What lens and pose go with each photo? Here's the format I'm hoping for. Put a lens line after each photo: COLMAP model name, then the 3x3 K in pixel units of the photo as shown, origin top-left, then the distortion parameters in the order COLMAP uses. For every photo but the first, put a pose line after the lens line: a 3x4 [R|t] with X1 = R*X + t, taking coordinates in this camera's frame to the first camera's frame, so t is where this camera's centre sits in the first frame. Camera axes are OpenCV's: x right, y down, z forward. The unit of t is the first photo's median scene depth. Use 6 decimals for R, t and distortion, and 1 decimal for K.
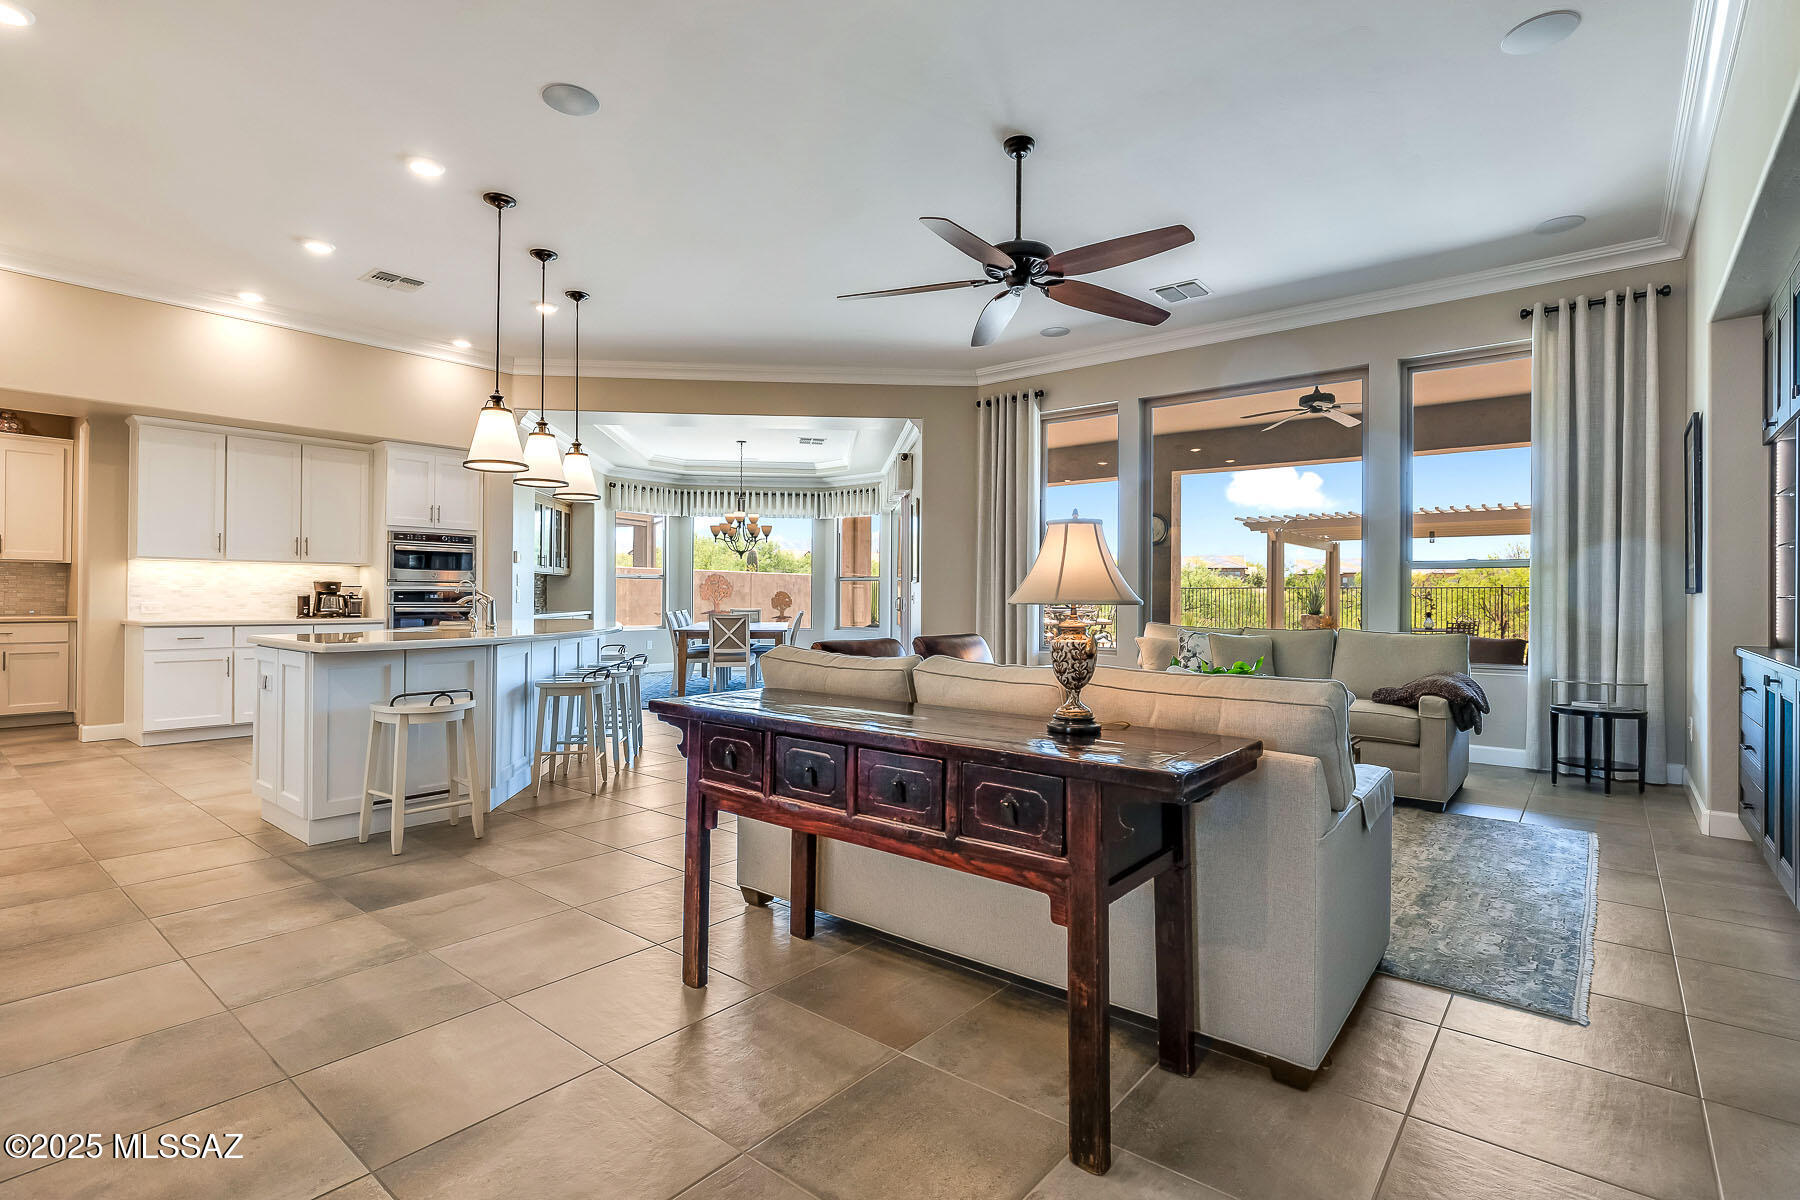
lens RADIAL K [[856.8, 0, 888.7], [0, 856.8, 581.5], [0, 0, 1]] dist [-0.007849, 0.001753]
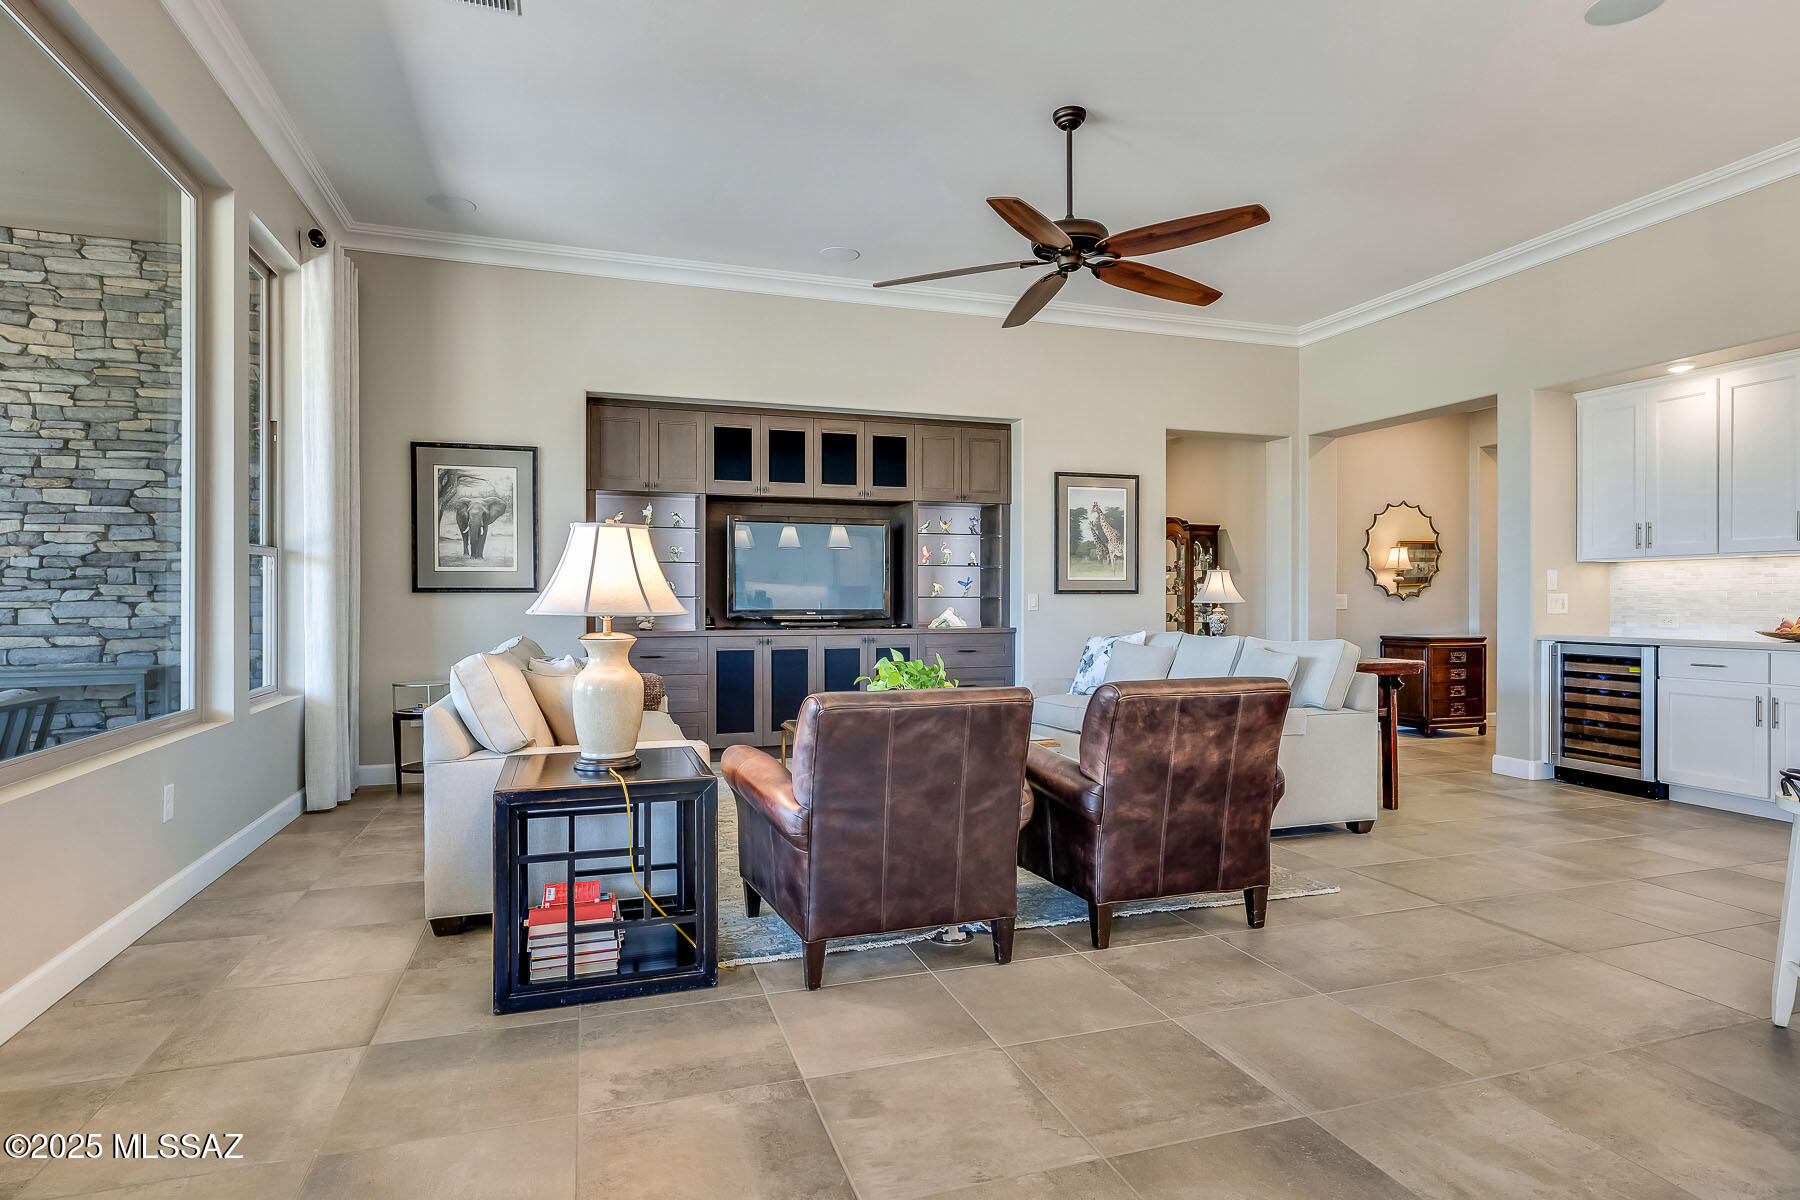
lens RADIAL K [[945.4, 0, 887.1], [0, 945.4, 601.4], [0, 0, 1]] dist [-0.017178, 0.002251]
pose [[-0.844427, -0.006480, 0.535632, -0.132043], [-0.014182, 0.999847, -0.010262, 0.018708], [-0.535483, -0.016262, -0.844389, 1.103190]]
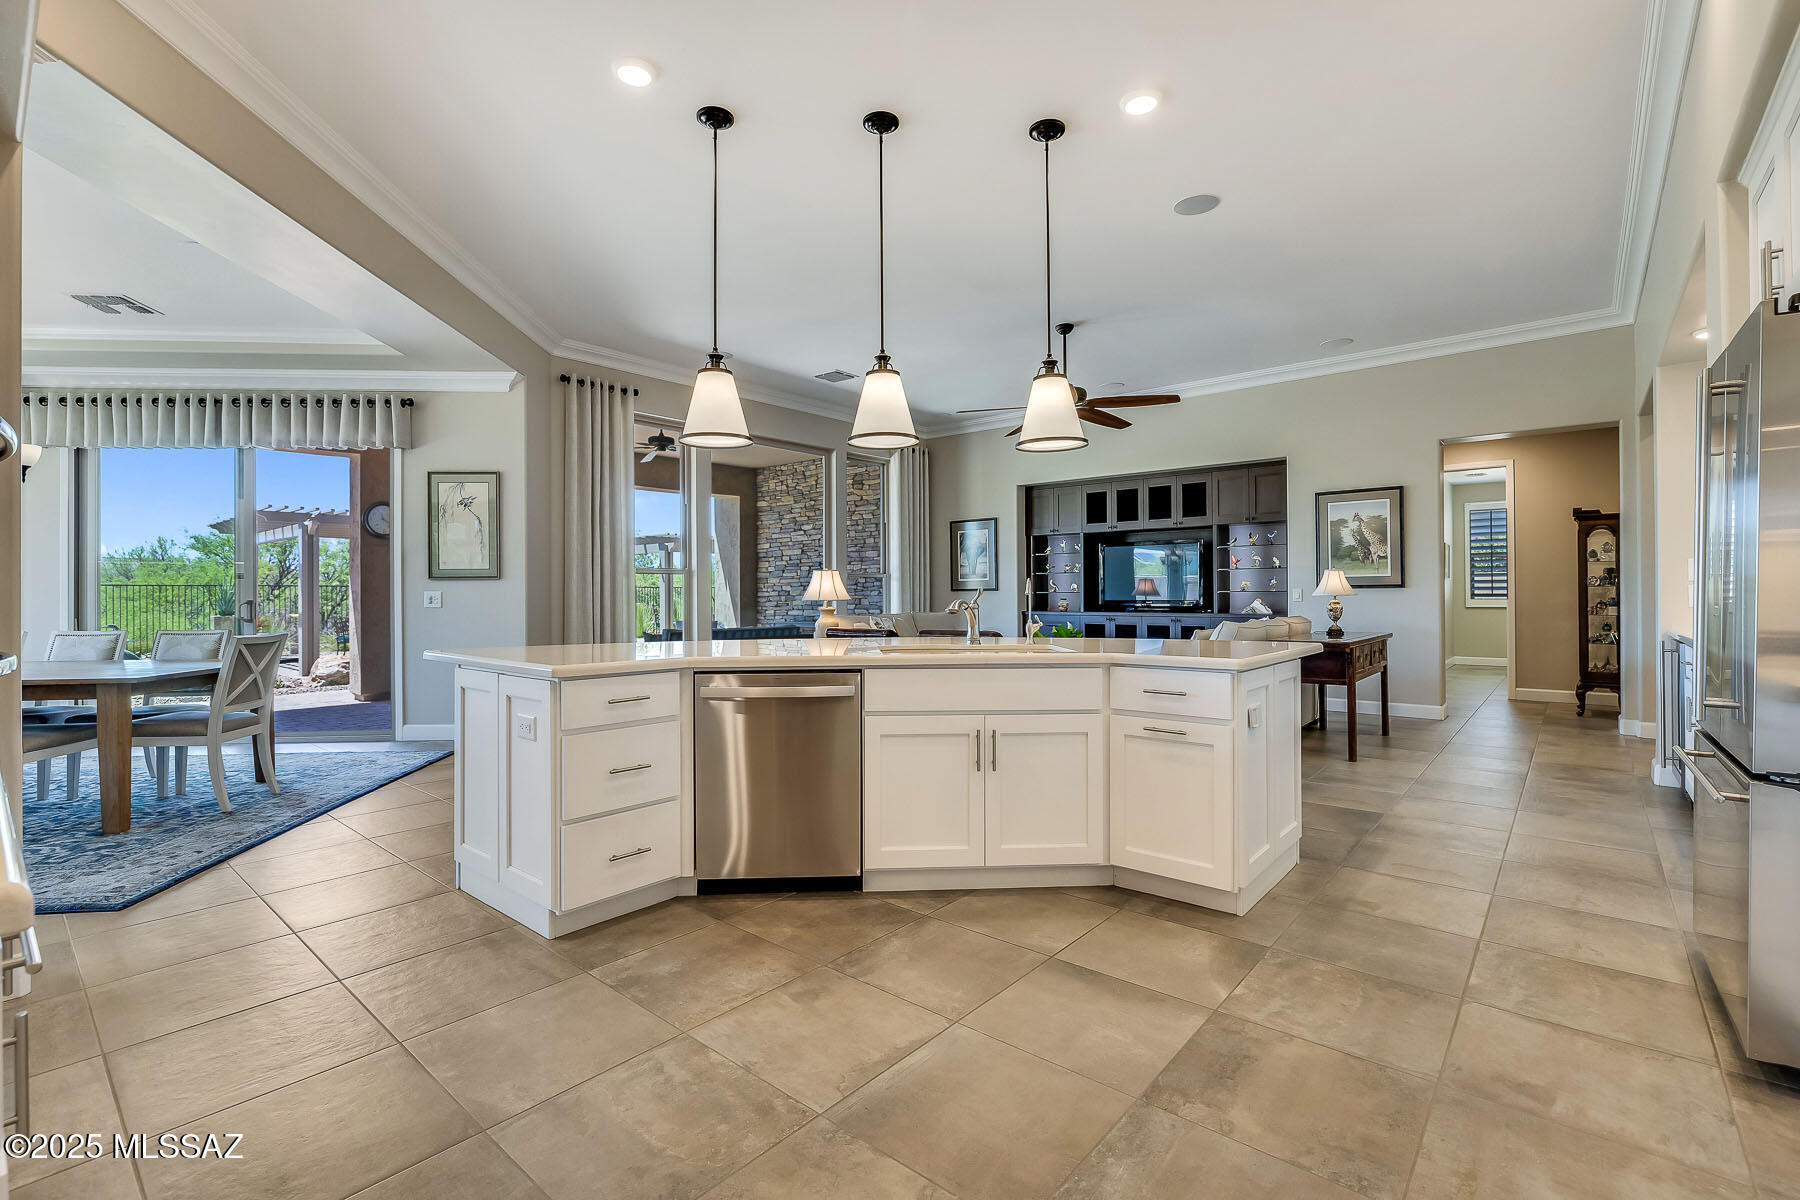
lens RADIAL K [[802.8, 0, 883.4], [0, 802.8, 594.7], [0, 0, 1]] dist [-0.001752, 0.000215]
pose [[0.025556, -0.007187, 0.999648, -0.810555], [-0.012031, 0.999900, 0.007496, 0.005904], [-0.999601, -0.012218, 0.025467, 0.739369]]
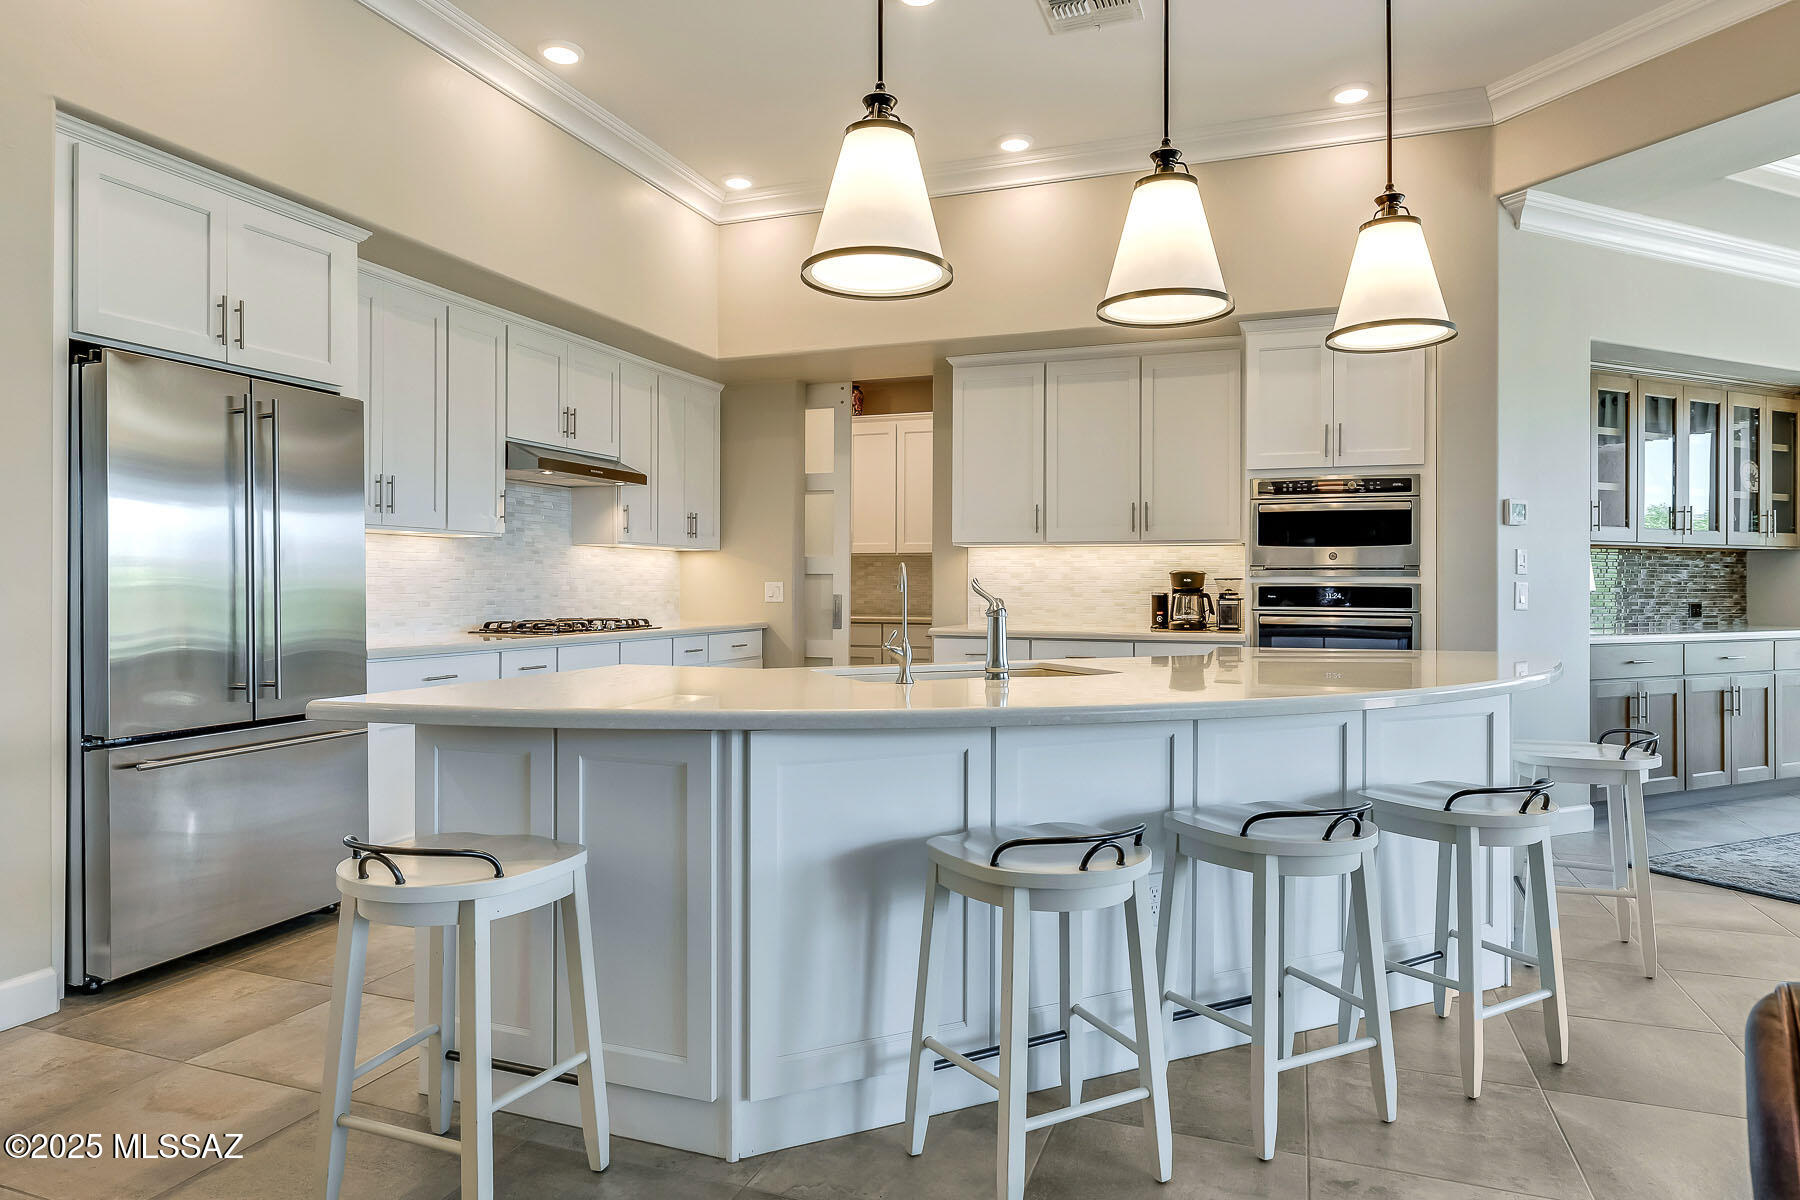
lens RADIAL K [[1096.9, 0, 894.9], [0, 1096.9, 581.5], [0, 0, 1]] dist [-0.007555, 0.004835]
pose [[0.335665, -0.007955, -0.941948, 0.015416], [0.015432, 0.999877, -0.002945, 0.006268], [0.941855, -0.013548, 0.335746, 0.538392]]
